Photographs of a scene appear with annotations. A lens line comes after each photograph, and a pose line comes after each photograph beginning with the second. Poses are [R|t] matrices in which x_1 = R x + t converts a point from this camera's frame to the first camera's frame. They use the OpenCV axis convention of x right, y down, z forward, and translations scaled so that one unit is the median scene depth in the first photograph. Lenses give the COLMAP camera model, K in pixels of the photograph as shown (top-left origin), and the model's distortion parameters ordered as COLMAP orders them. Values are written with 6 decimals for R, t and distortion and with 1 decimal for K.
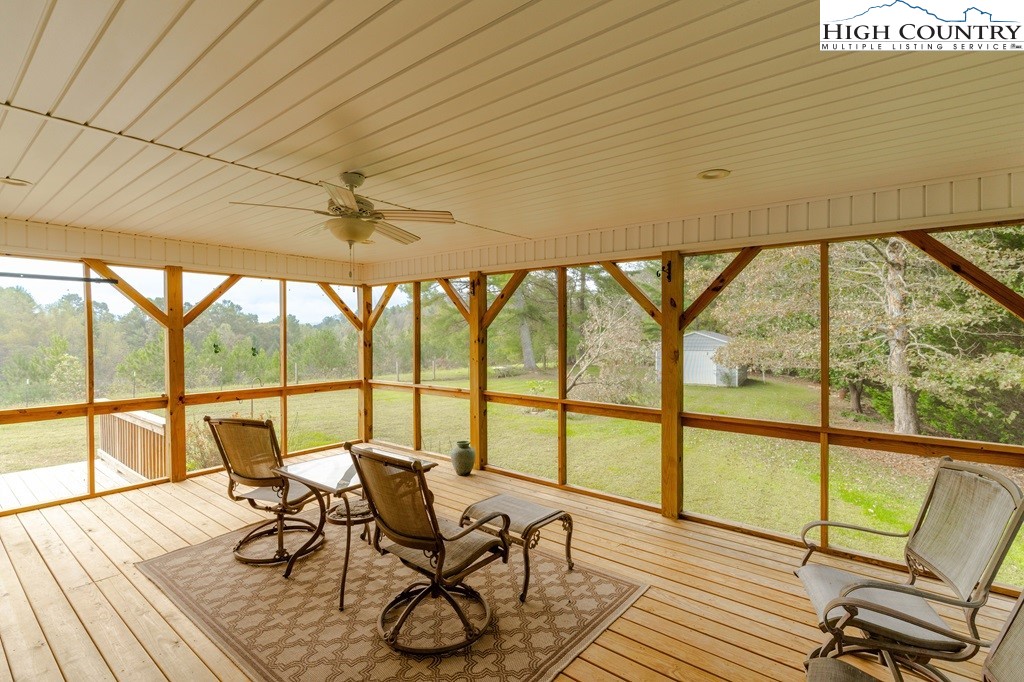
lens RADIAL K [[498.0, 0, 515.0], [0, 498.0, 342.3], [0, 0, 1]] dist [0.005718, 0.000096]
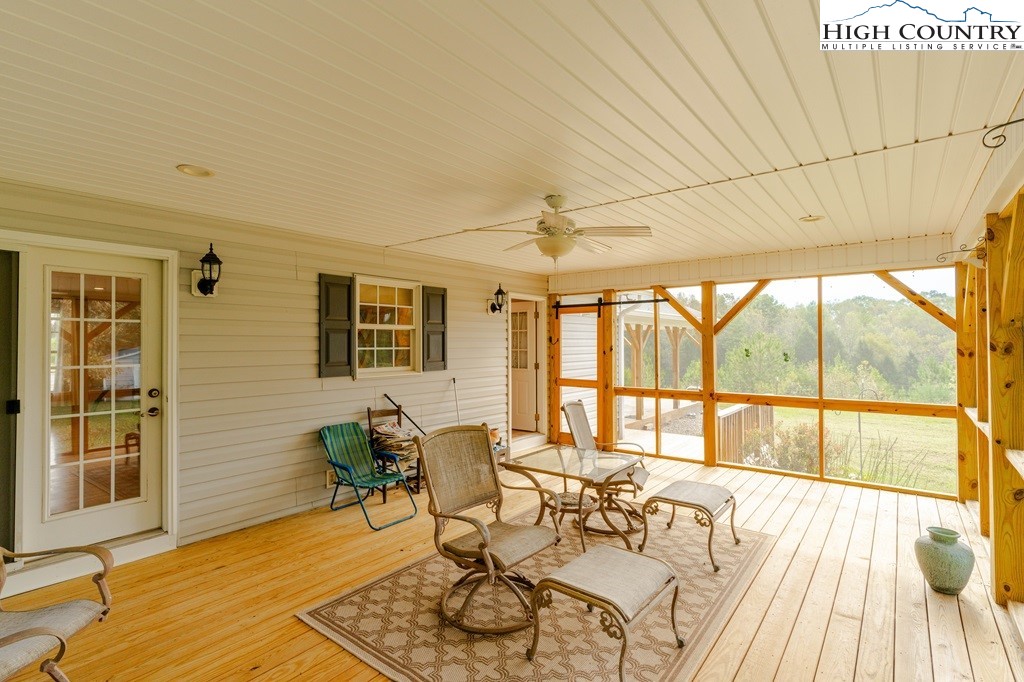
lens RADIAL K [[498.0, 0, 518.2], [0, 498.0, 337.8], [0, 0, 1]] dist [0.005718, 0.000096]
pose [[-0.003448, -0.009430, -0.999950, 0.511641], [-0.012664, 0.999876, -0.009386, -0.002829], [0.999914, 0.012631, -0.003567, 0.588220]]
